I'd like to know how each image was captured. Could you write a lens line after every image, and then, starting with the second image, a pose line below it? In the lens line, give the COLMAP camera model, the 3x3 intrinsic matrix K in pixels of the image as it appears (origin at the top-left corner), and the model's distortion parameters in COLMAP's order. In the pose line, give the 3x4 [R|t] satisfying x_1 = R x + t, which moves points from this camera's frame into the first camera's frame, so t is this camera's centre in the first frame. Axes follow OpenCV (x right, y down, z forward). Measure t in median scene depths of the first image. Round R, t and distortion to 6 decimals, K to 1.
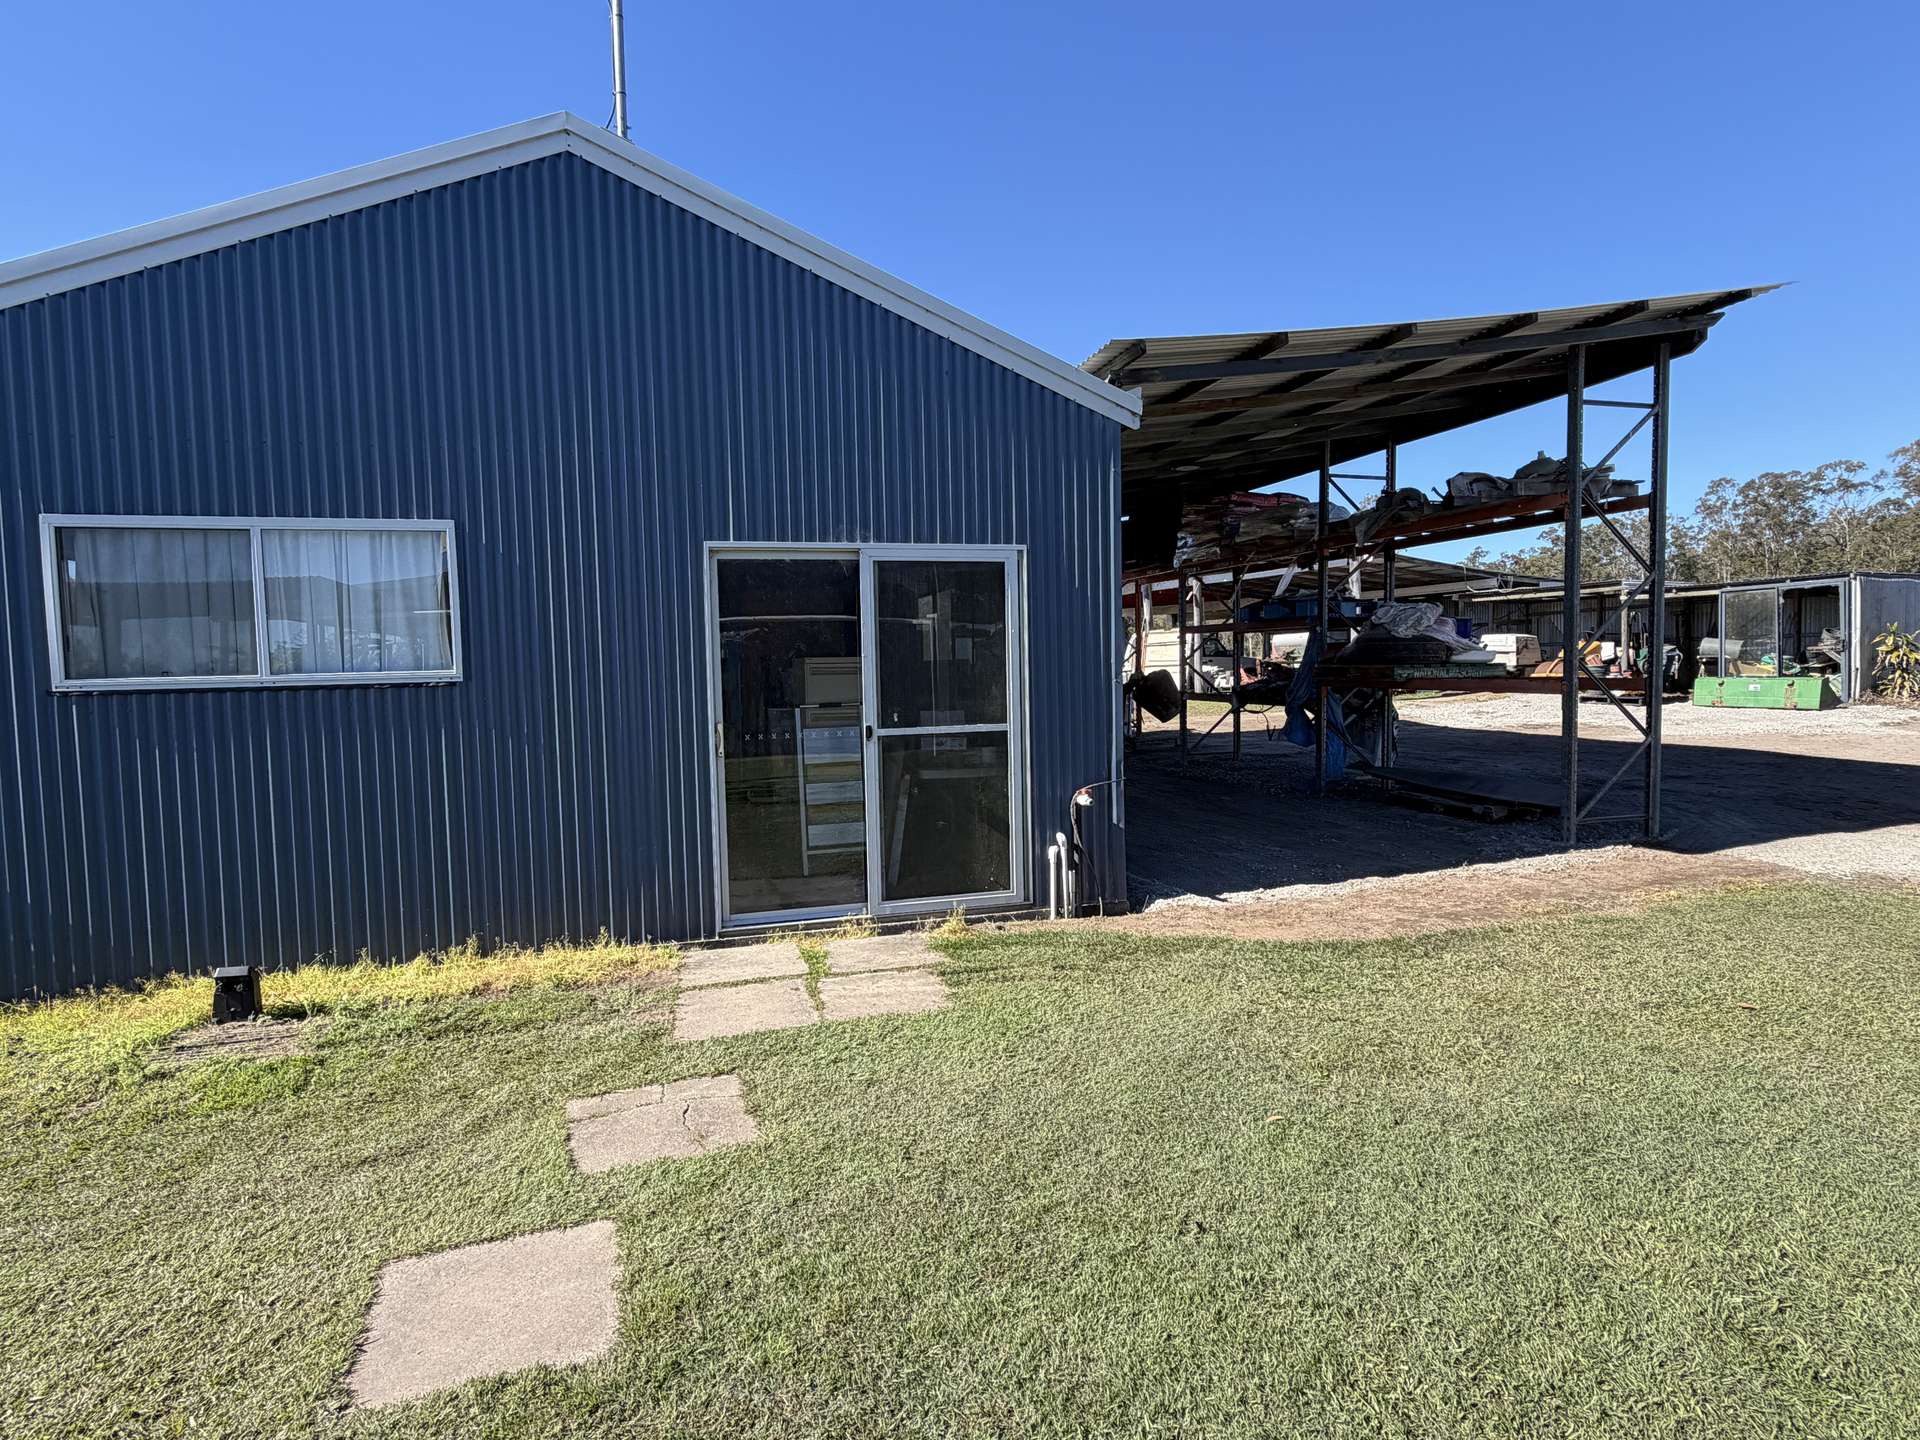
lens RADIAL K [[950.0, 0, 959.0], [0, 950.0, 713.7], [0, 0, 1]] dist [0.032256, -0.016723]
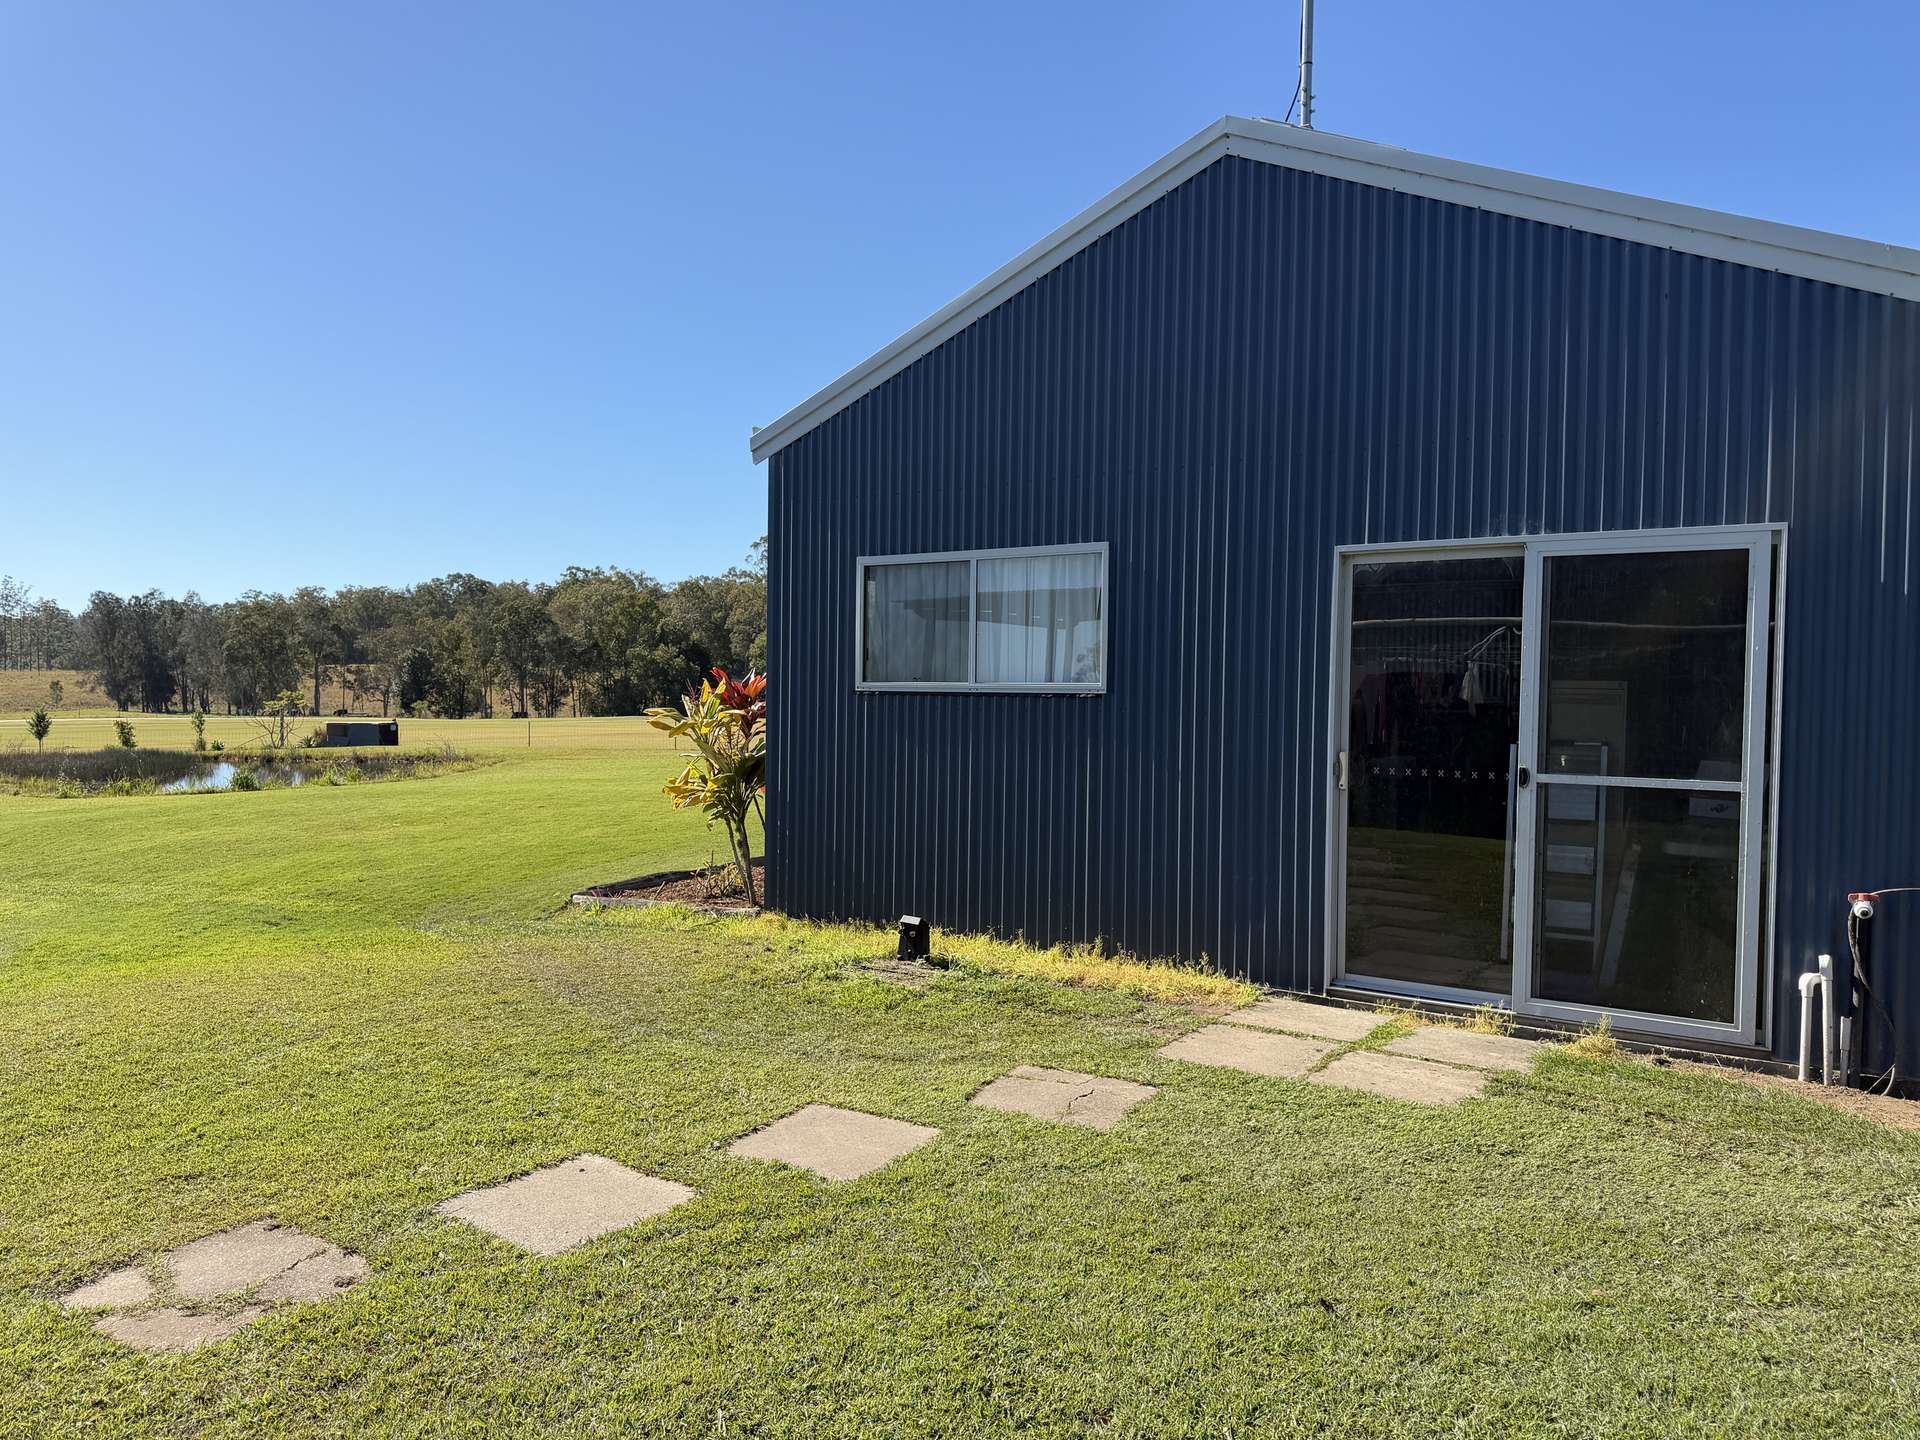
lens RADIAL K [[1219.5, 0, 960.0], [0, 1219.5, 720.0], [0, 0, 1]] dist [0.133057, -0.142107]
pose [[0.687877, 0.050183, -0.724090, 0.349878], [-0.065152, 0.997849, 0.007262, -0.004547], [0.722897, 0.042181, 0.689667, -0.044736]]
